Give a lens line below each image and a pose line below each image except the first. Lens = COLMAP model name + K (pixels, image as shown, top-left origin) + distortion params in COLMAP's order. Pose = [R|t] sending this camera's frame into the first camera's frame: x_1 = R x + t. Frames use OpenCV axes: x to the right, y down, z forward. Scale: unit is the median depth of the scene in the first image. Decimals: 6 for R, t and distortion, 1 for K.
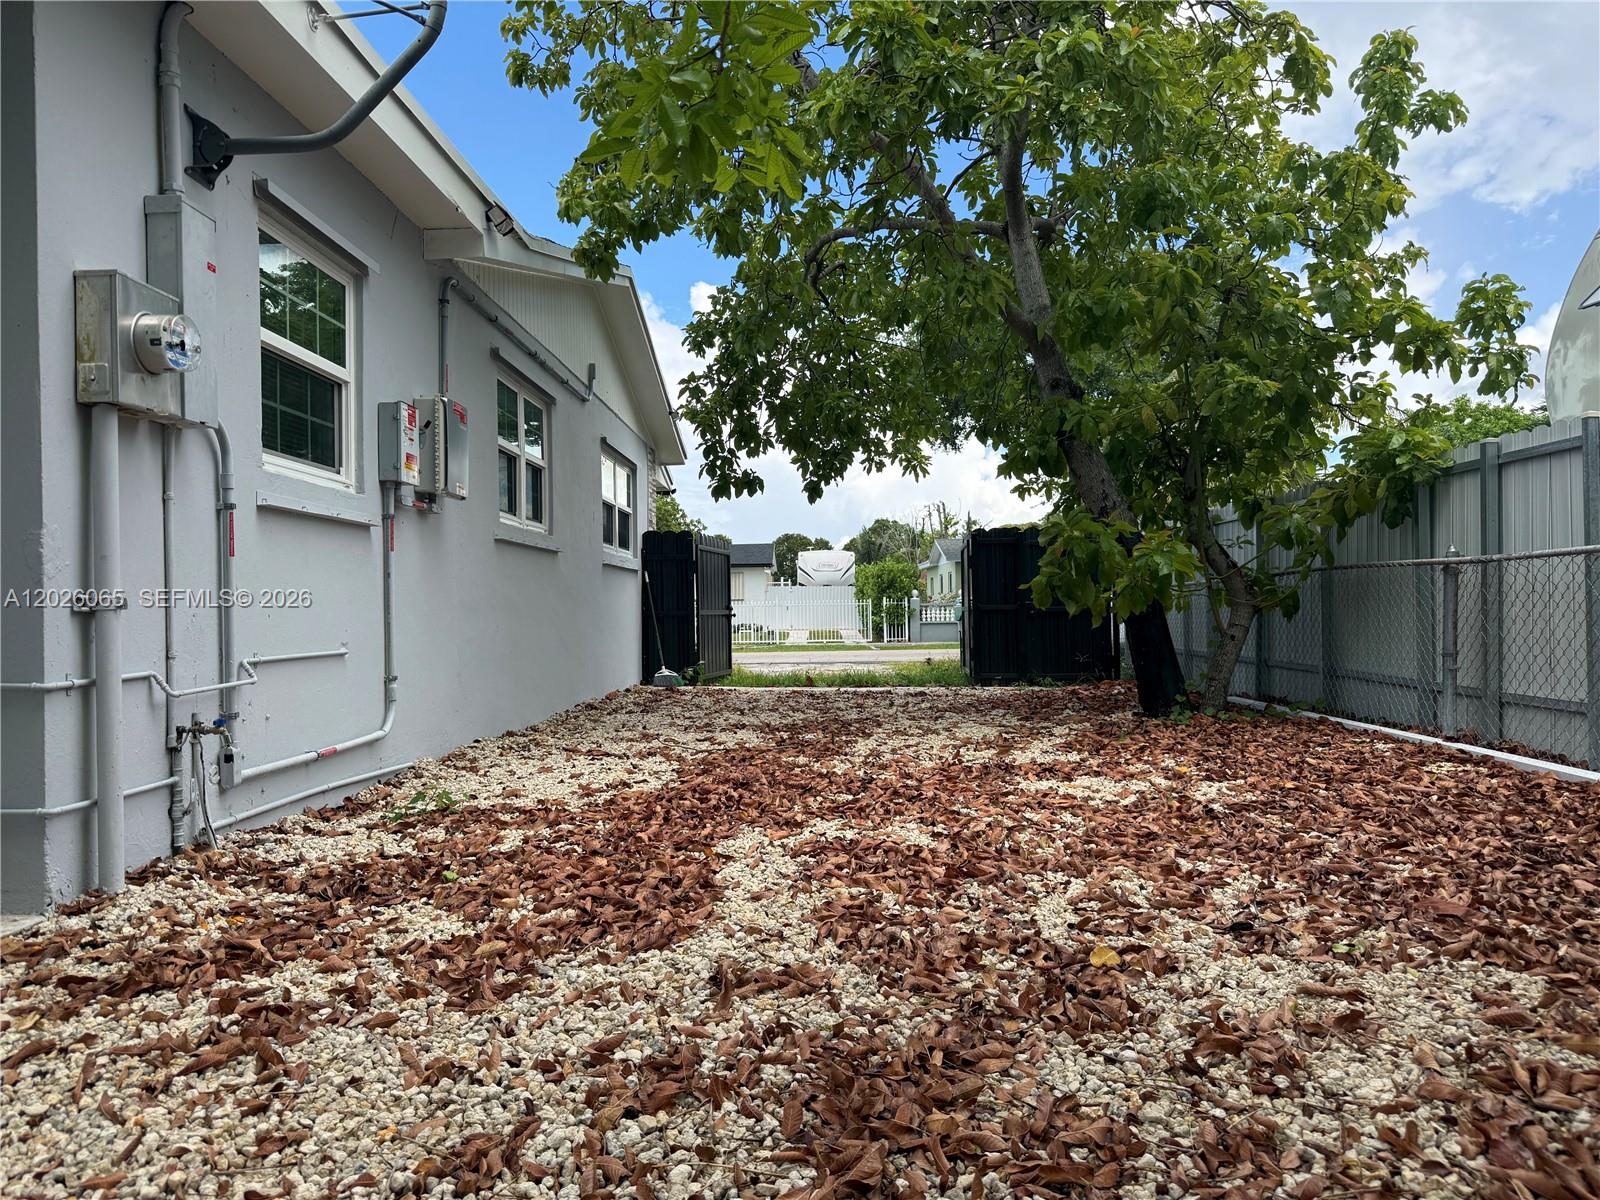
lens RADIAL K [[1125.5, 0, 800.0], [0, 1125.5, 600.0], [0, 0, 1]] dist [0.102052, -0.150357]
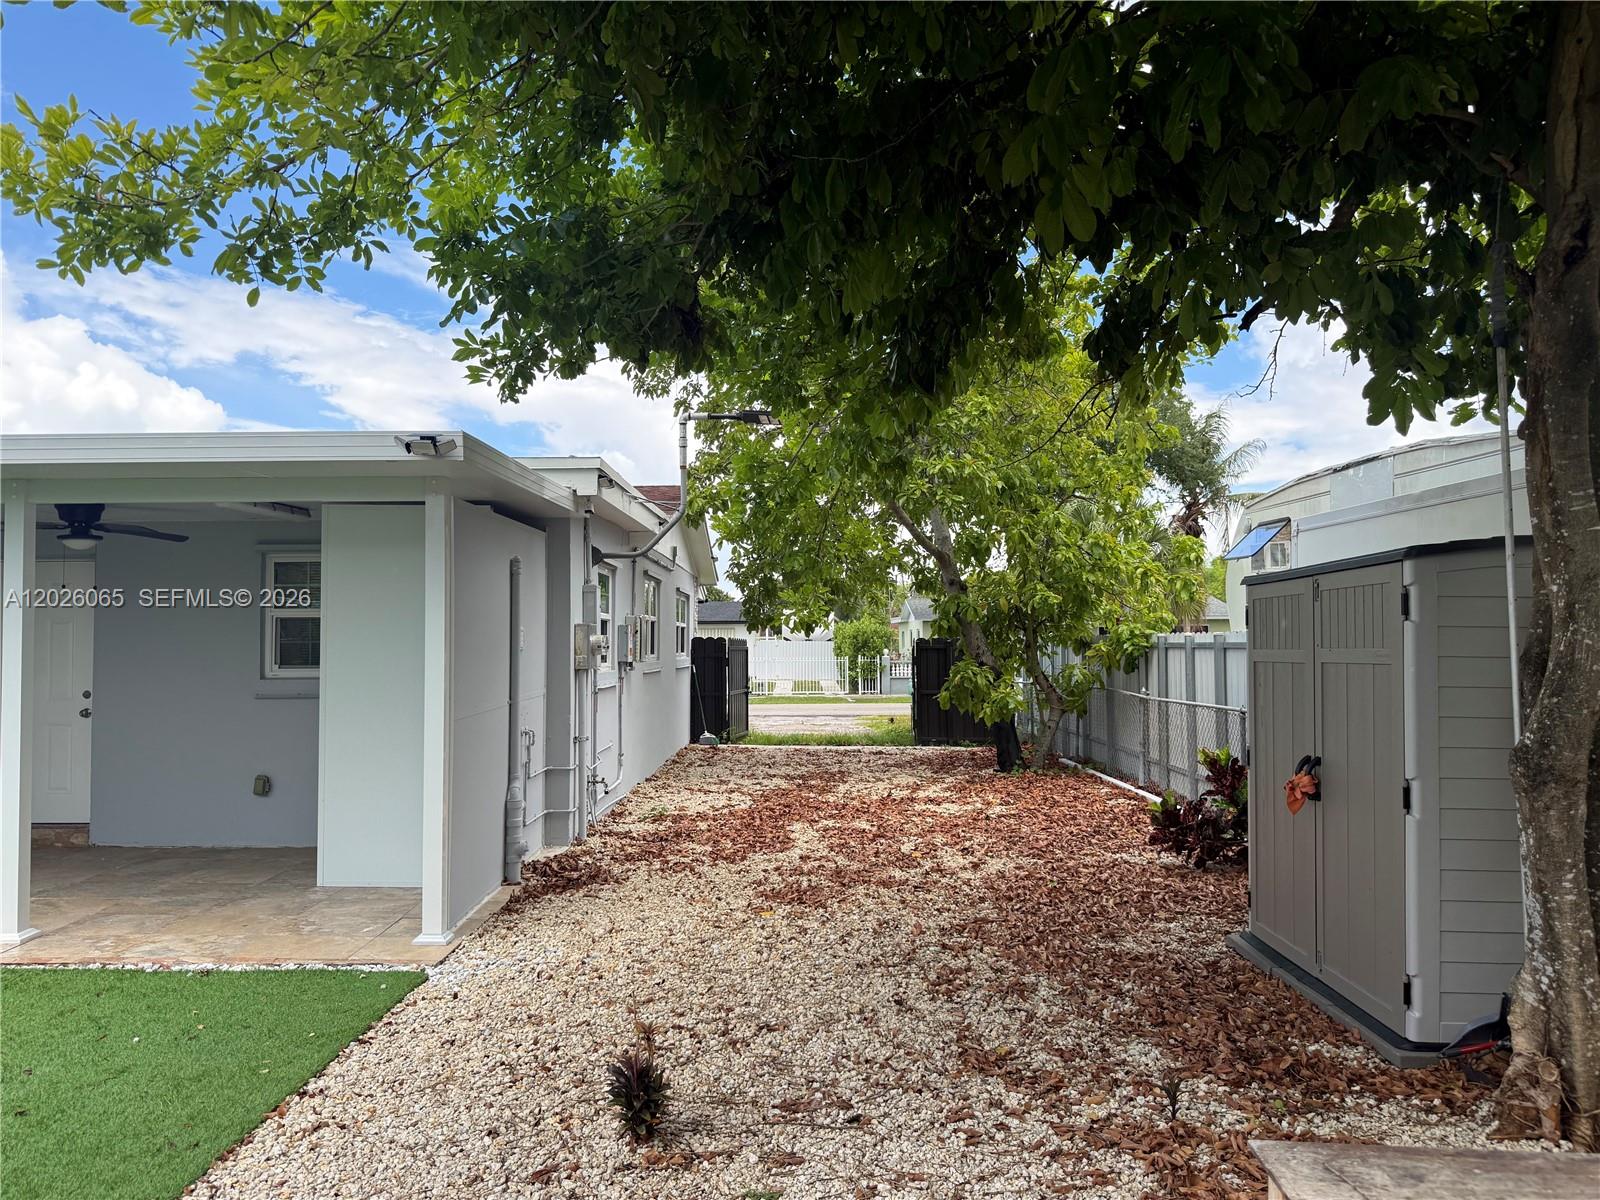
lens RADIAL K [[1131.1, 0, 796.8], [0, 1131.1, 591.3], [0, 0, 1]] dist [0.083025, -0.129552]
pose [[0.999814, 0.008395, 0.017342, -0.061828], [-0.007714, 0.999211, -0.038950, -0.136816], [-0.017656, 0.038809, 0.999091, -0.995112]]
